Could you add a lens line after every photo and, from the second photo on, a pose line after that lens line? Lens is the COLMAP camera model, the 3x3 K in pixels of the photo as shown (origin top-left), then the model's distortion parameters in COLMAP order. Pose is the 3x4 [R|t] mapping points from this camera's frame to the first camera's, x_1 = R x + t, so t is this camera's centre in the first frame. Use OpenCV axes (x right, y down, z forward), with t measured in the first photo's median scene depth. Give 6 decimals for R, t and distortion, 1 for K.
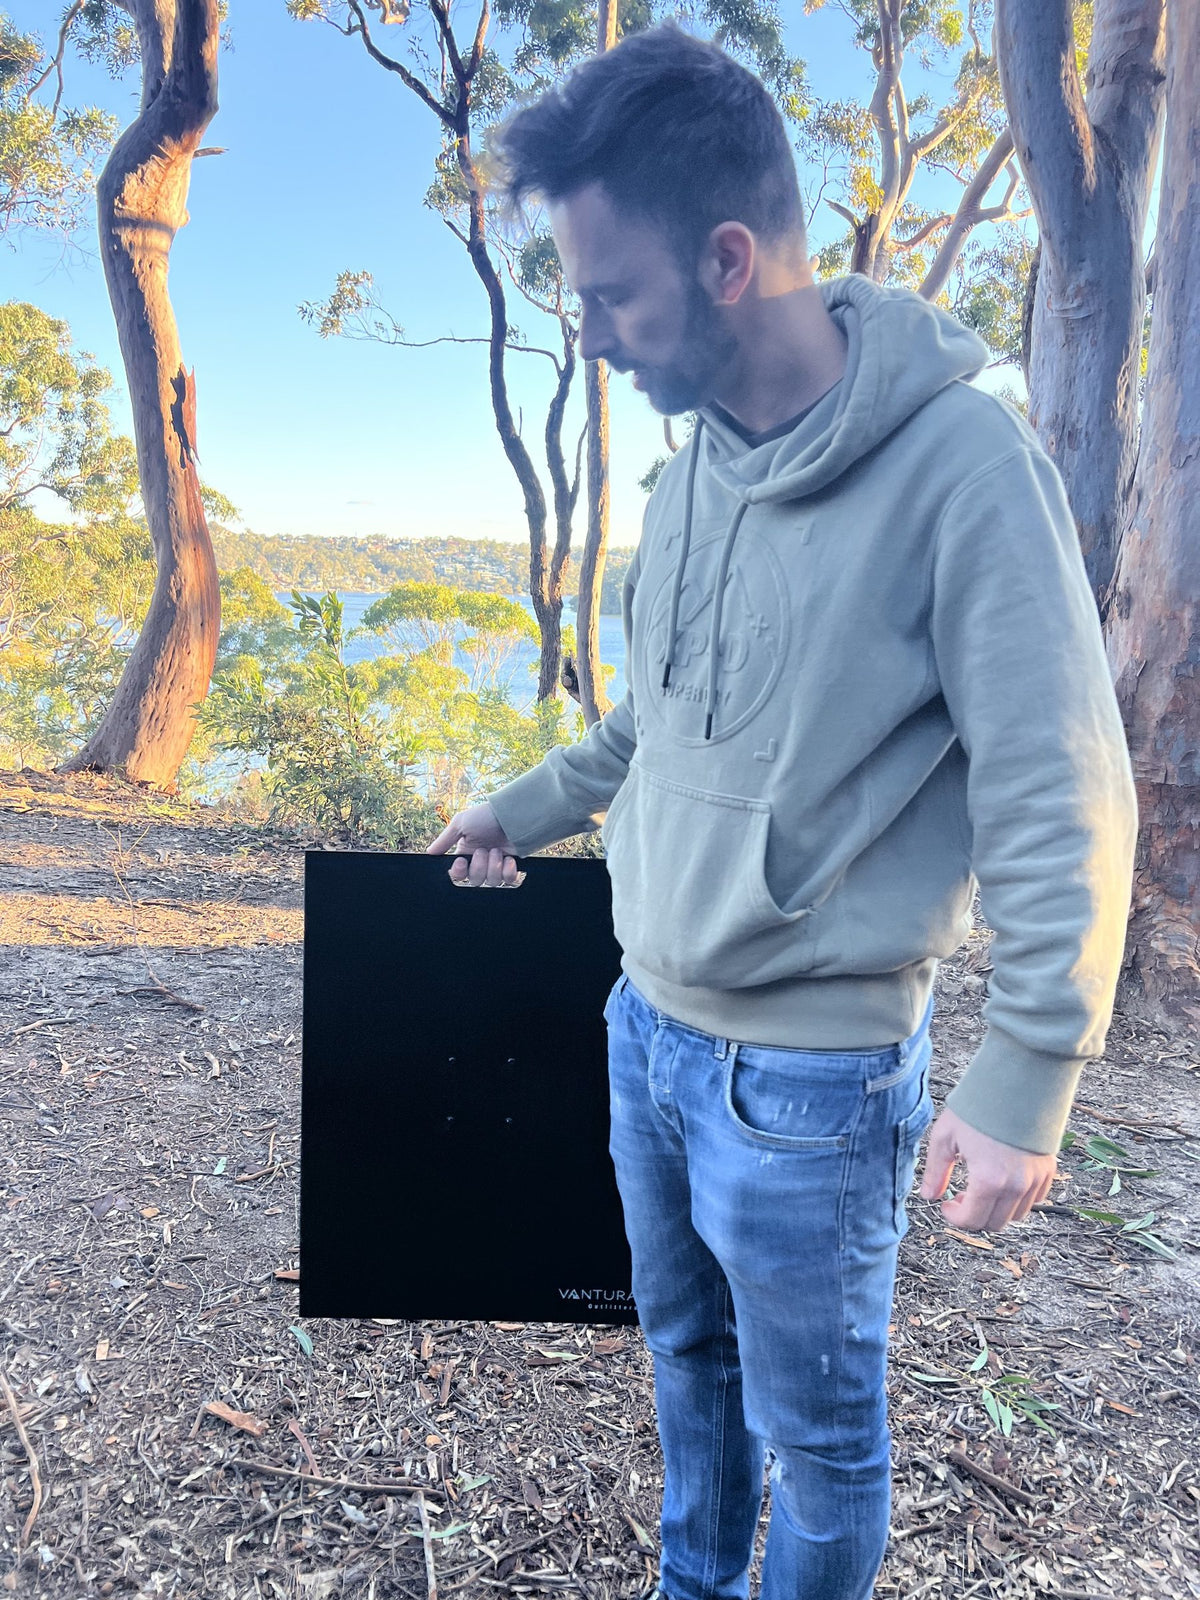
lens RADIAL K [[1255.9, 0, 600.0], [0, 1255.9, 800.0], [0, 0, 1]] dist [0.019389, -0.001850]
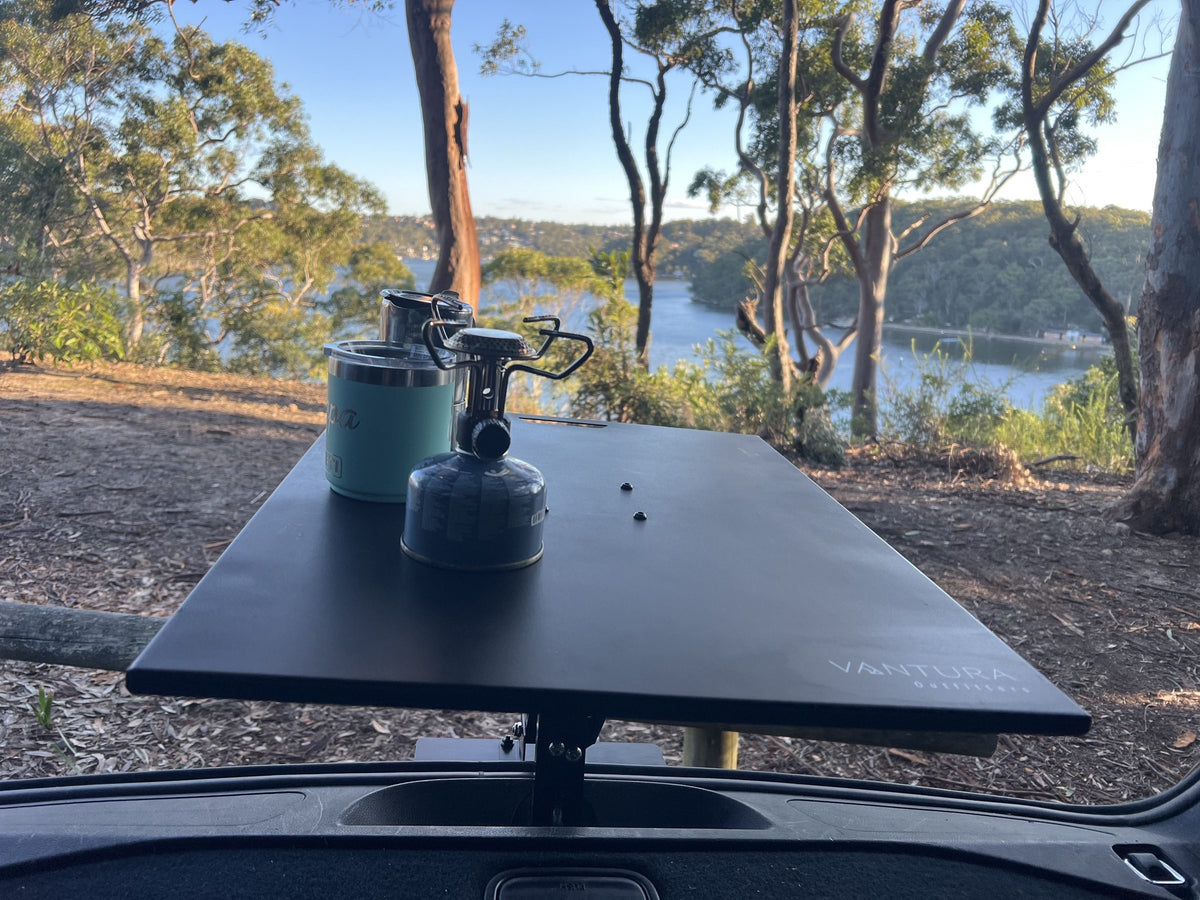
lens RADIAL K [[941.9, 0, 608.2], [0, 941.9, 450.6], [0, 0, 1]] dist [0.019389, -0.001850]
pose [[0.998633, -0.014099, 0.050333, -0.141802], [0.012193, 0.999204, 0.037980, 0.006314], [-0.050829, -0.037314, 0.998010, -0.041370]]
